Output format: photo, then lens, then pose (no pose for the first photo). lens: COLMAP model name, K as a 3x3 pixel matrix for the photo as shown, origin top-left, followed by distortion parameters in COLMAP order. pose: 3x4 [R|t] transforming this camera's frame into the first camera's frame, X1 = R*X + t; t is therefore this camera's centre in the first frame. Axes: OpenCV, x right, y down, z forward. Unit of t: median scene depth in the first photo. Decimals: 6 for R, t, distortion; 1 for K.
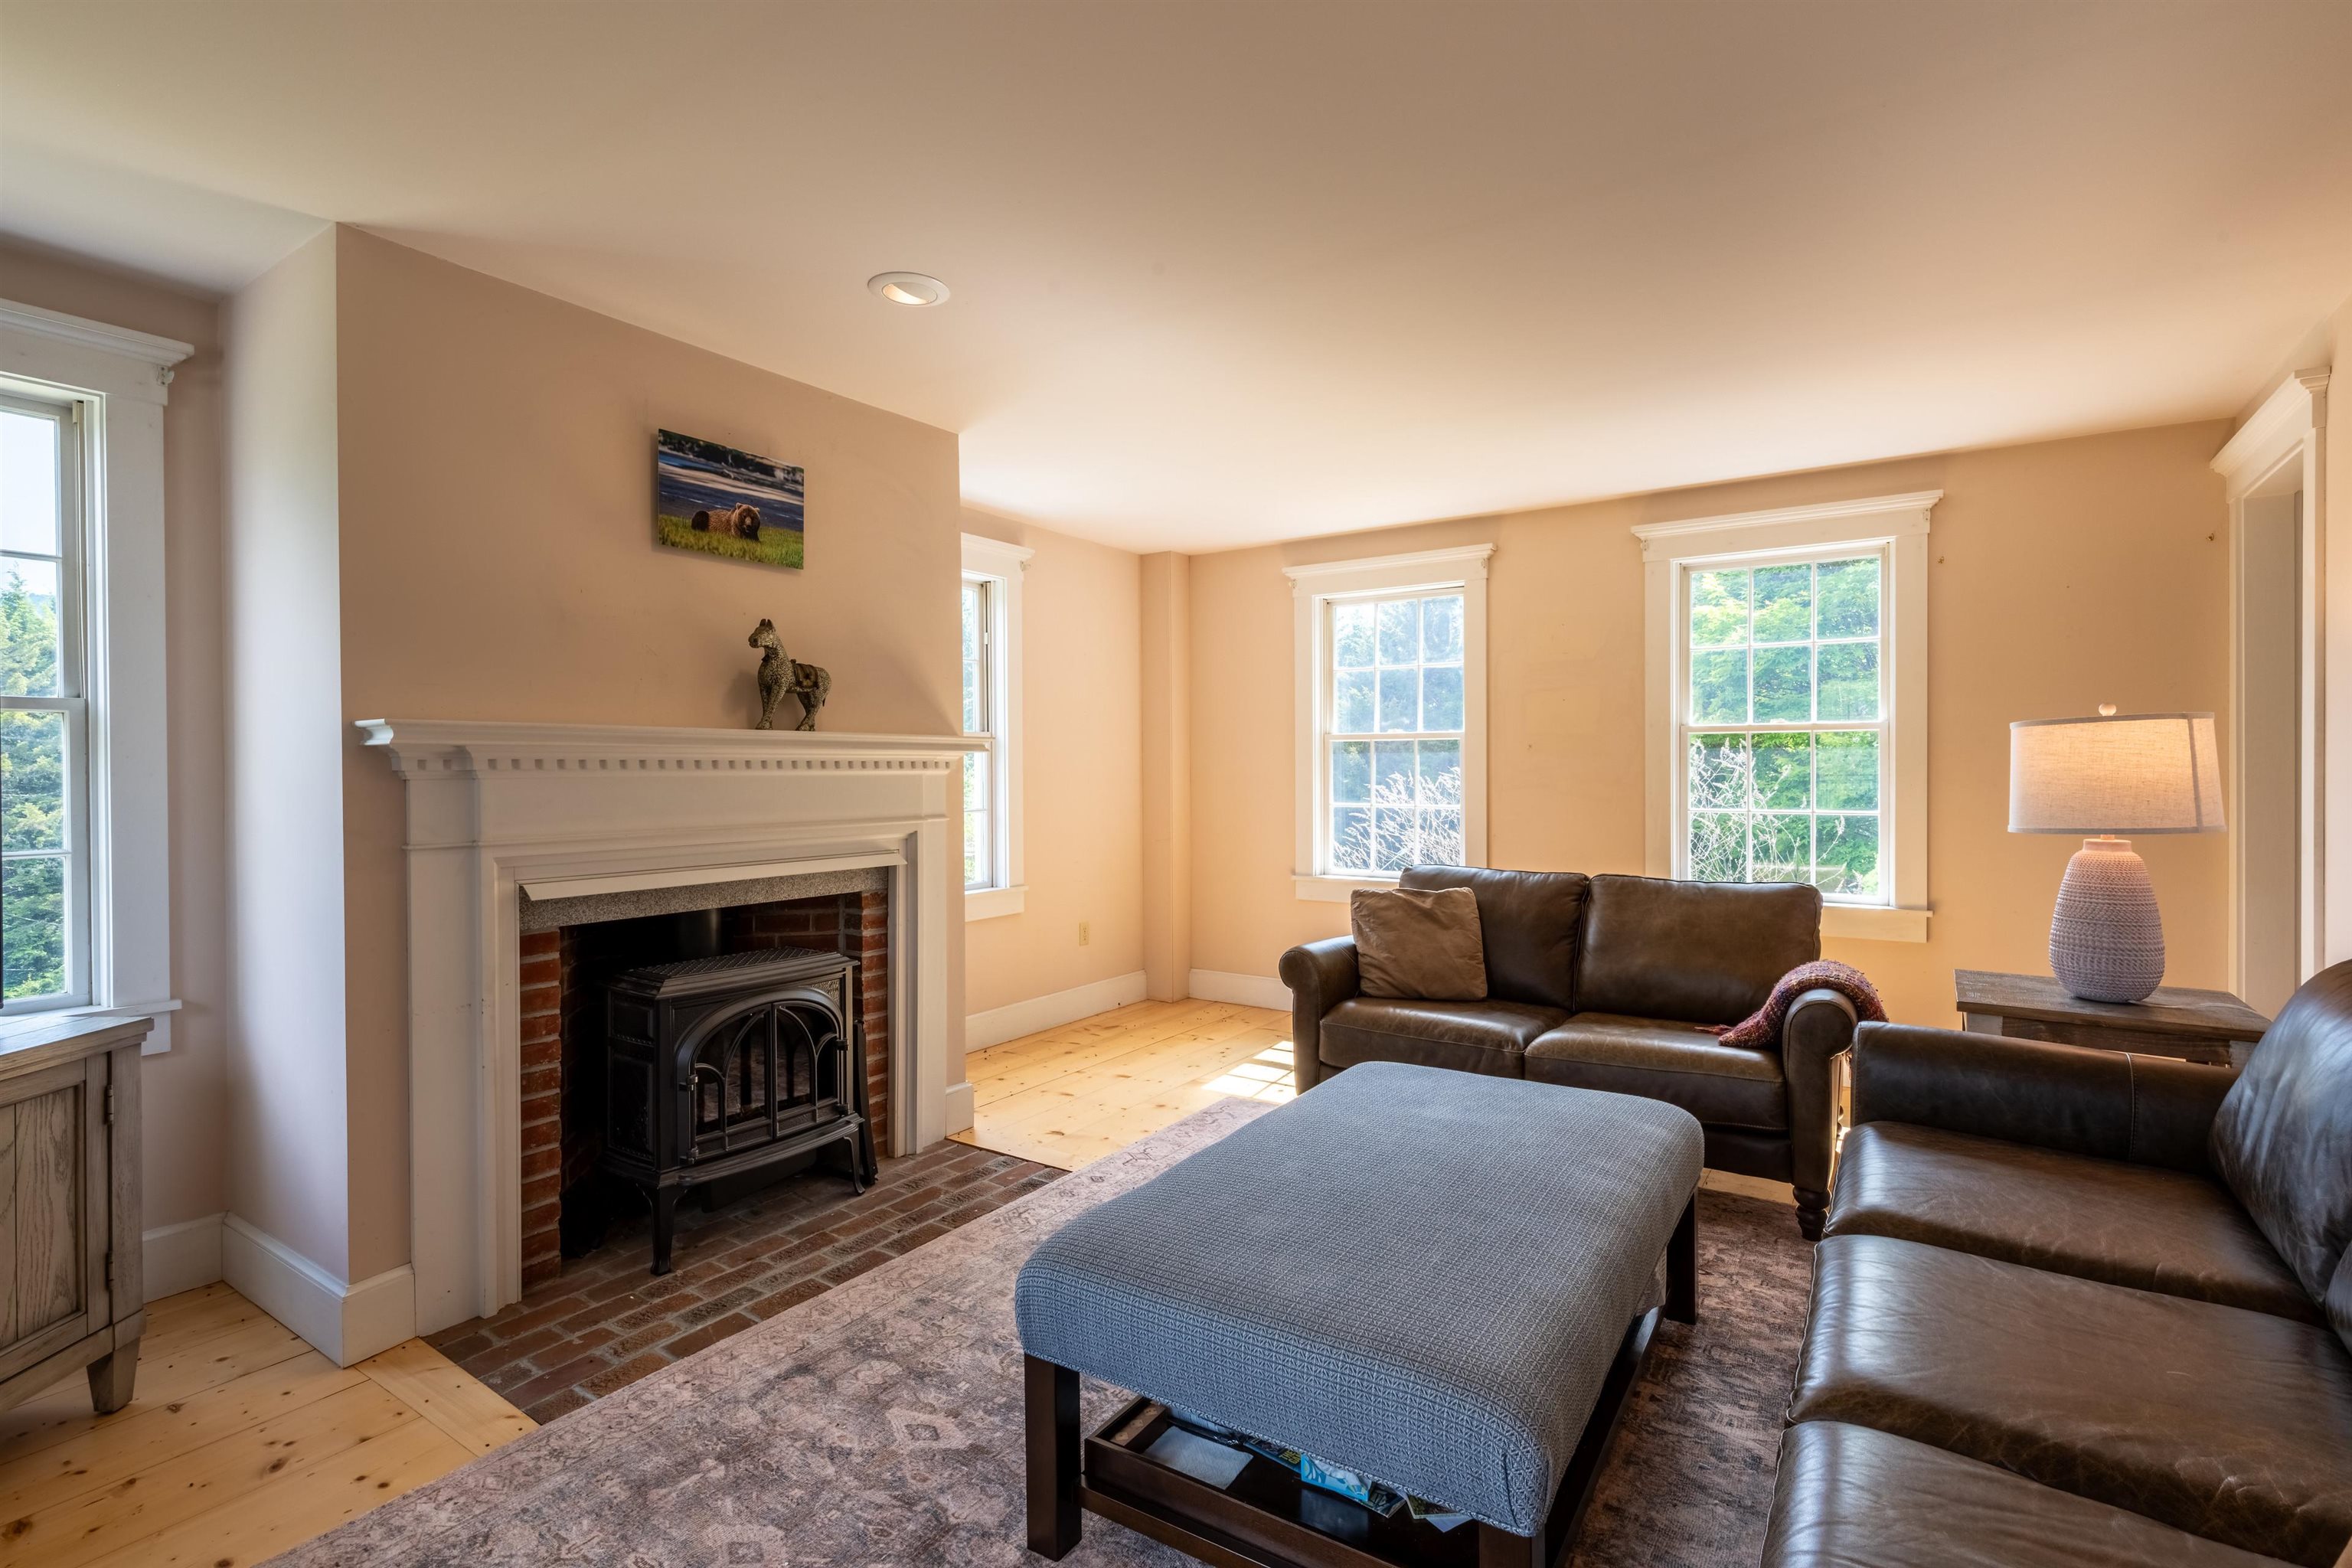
lens RADIAL K [[1113.5, 0, 1175.7], [0, 1113.5, 745.2], [0, 0, 1]] dist [-0.000363, -0.000074]
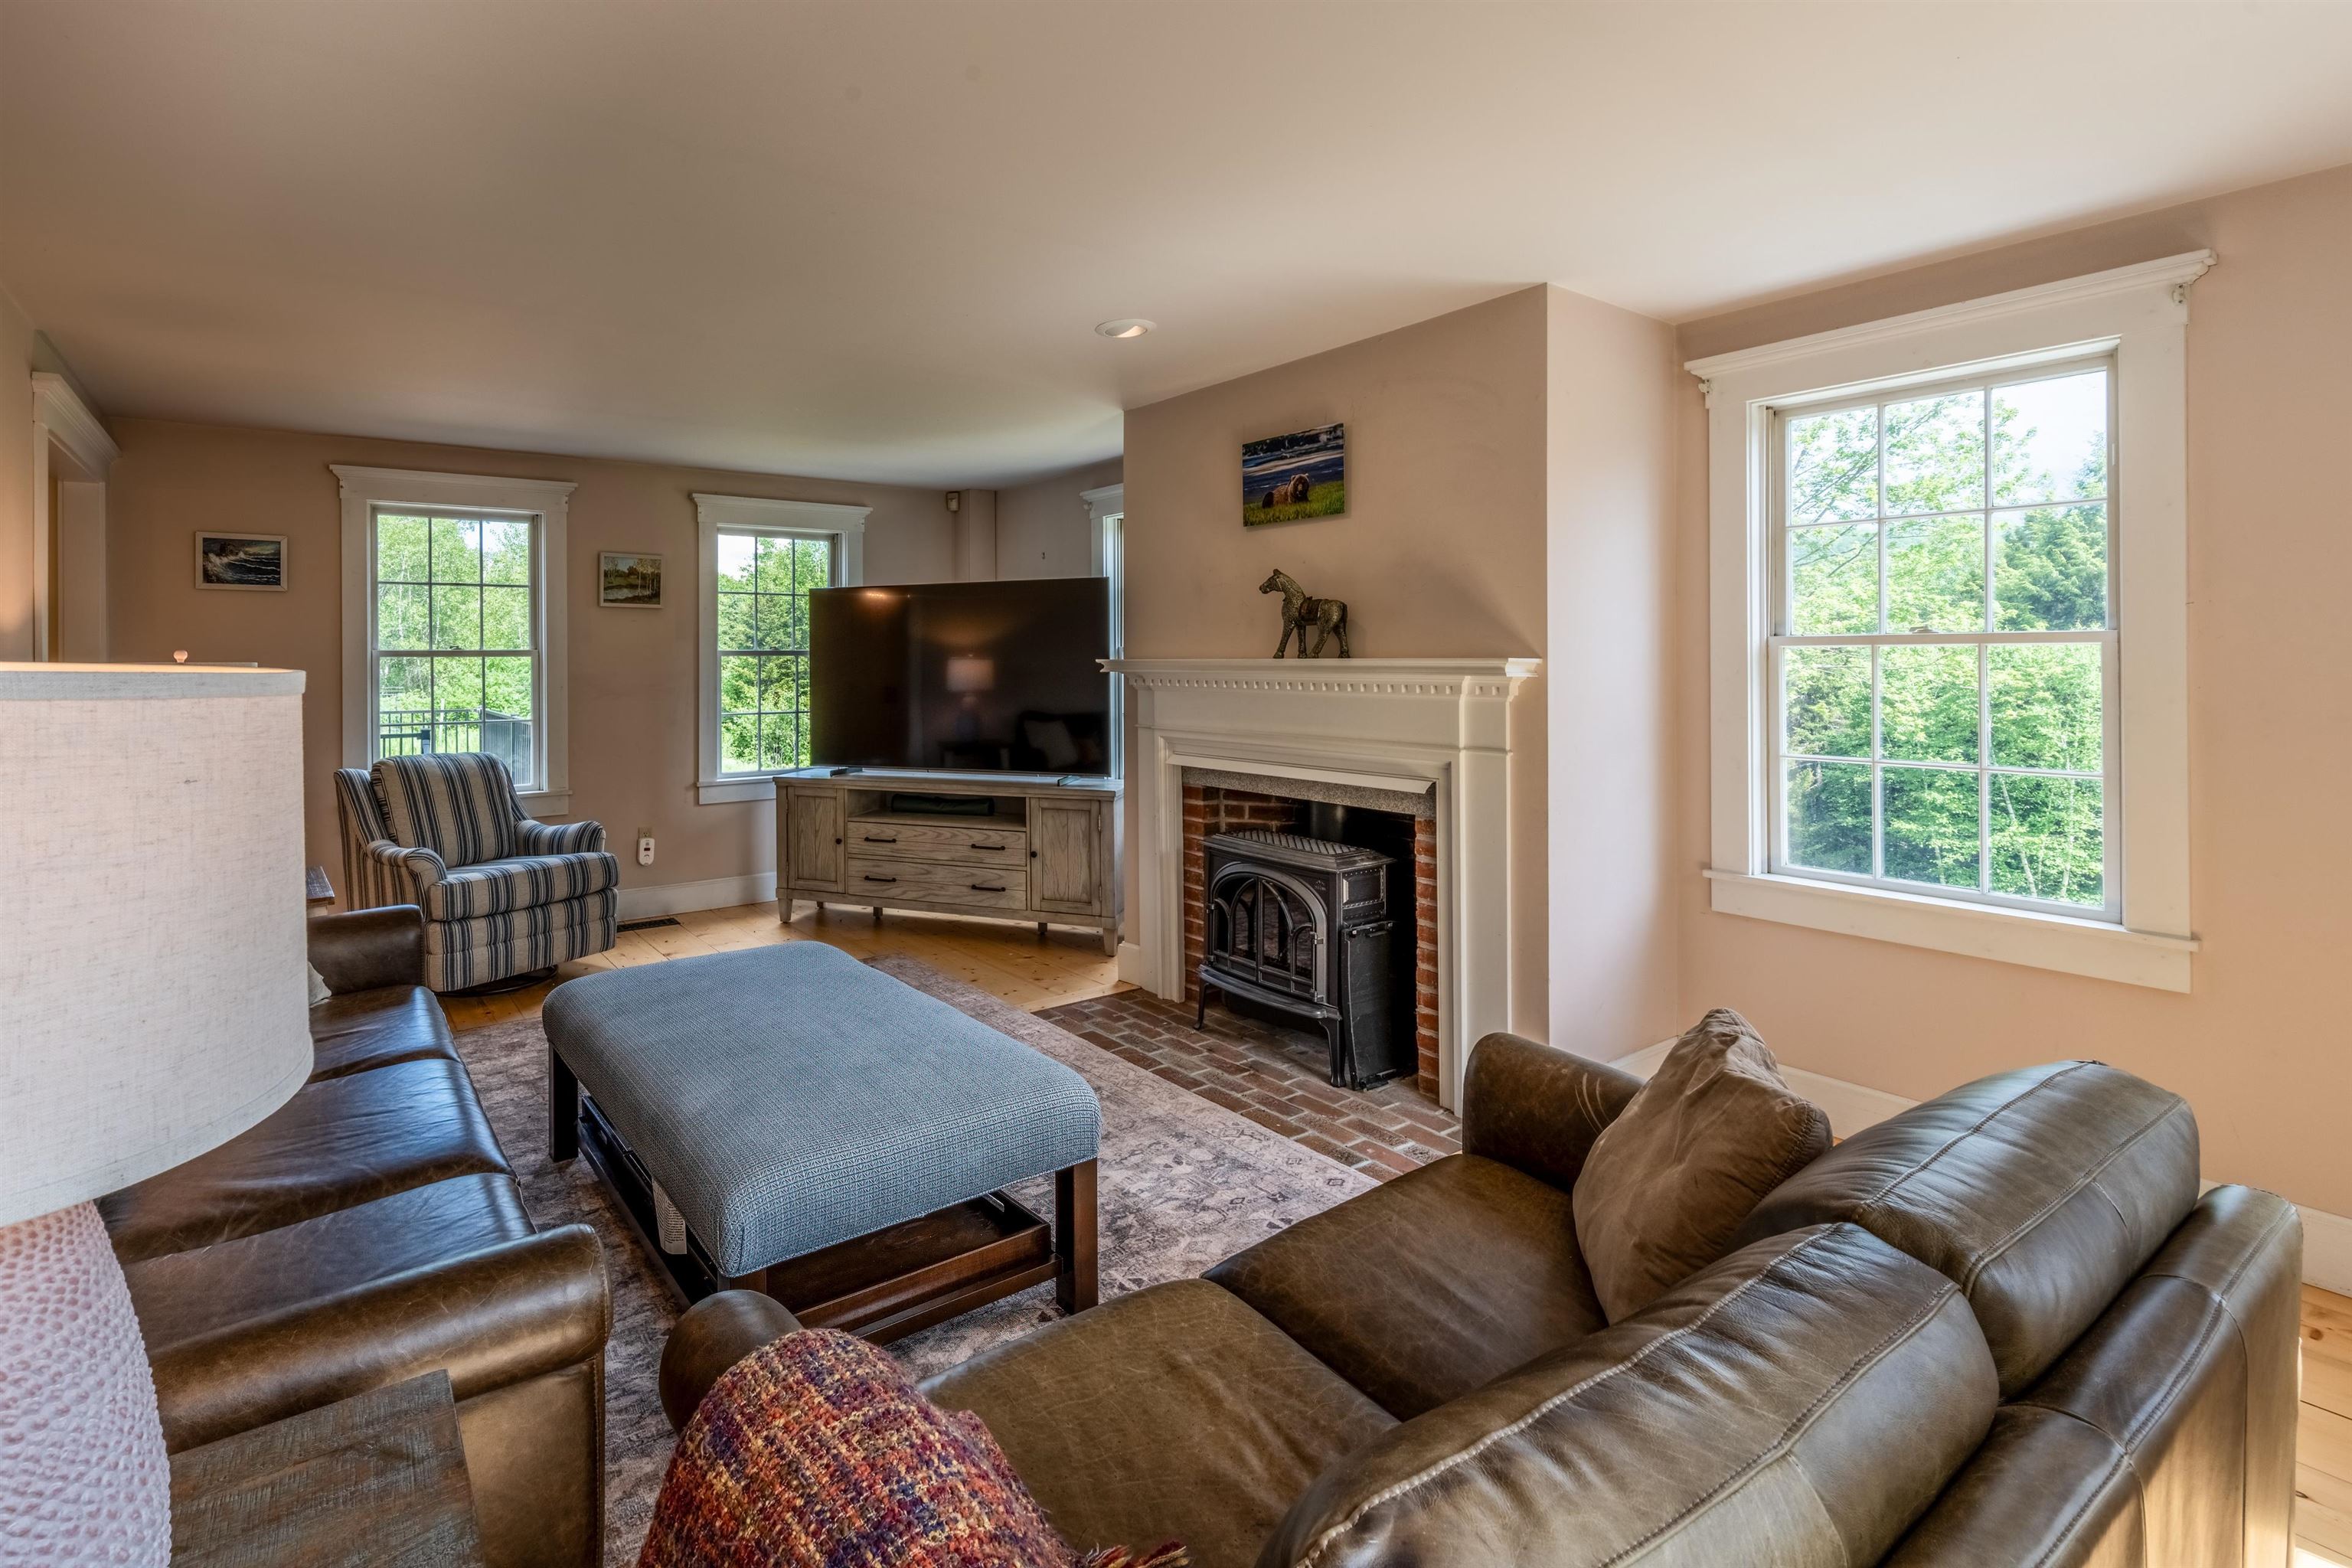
lens RADIAL K [[1166.4, 0, 1175.5], [0, 1166.4, 686.2], [0, 0, 1]] dist [-0.000802, -0.000067]
pose [[-0.321891, 0.005105, -0.946763, 0.857747], [0.002012, 0.999987, 0.004708, 0.011245], [0.946775, -0.000390, -0.321897, 1.254213]]
